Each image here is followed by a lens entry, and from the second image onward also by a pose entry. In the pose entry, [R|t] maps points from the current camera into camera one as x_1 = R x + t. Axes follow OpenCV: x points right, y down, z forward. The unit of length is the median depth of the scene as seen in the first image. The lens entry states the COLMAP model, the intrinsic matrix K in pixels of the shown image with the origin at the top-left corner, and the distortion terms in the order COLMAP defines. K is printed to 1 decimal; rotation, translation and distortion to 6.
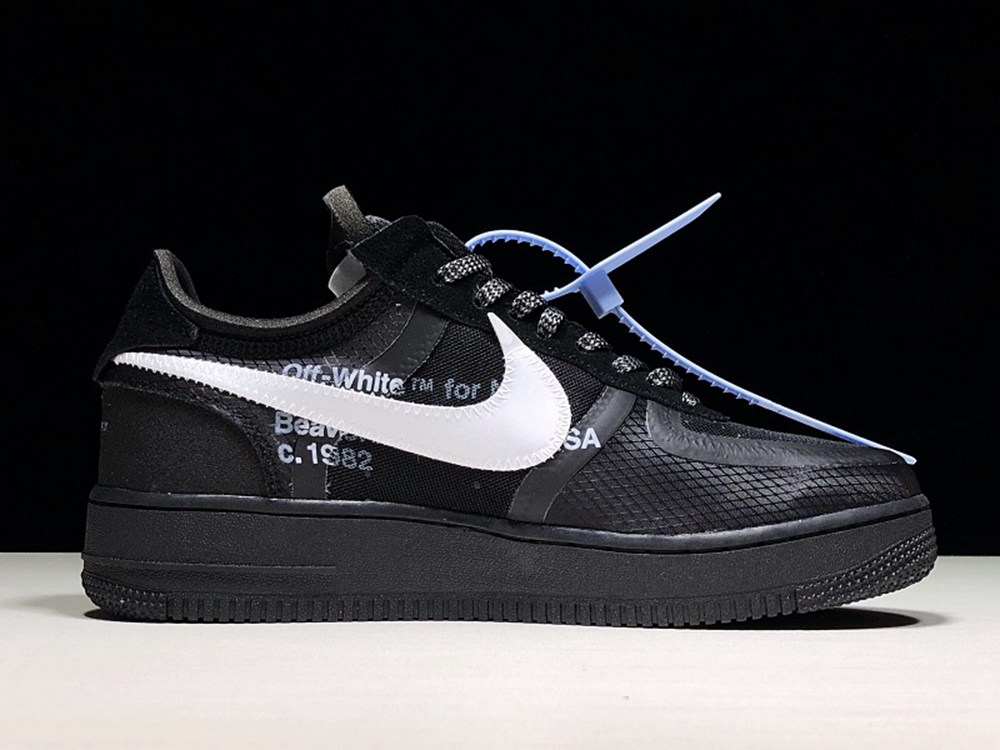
lens RADIAL K [[1630.5, 0, 500.0], [0, 1630.5, 375.0], [0, 0, 1]] dist [0.000507, -0.000994]
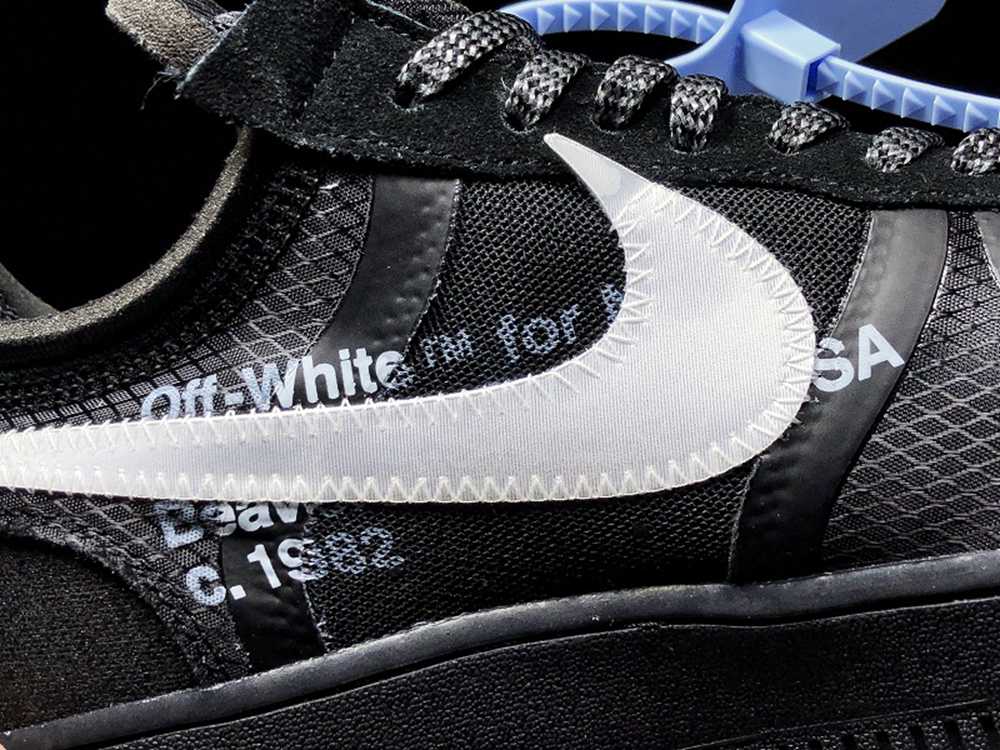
lens RADIAL K [[1381.6, 0, 494.5], [0, 1381.6, 370.5], [0, 0, 1]] dist [0.090624, -0.082065]
pose [[0.943419, -0.291042, -0.158918, 0.019631], [0.306561, 0.948191, 0.083394, -0.014751], [0.126413, -0.127393, 0.983764, 0.644297]]
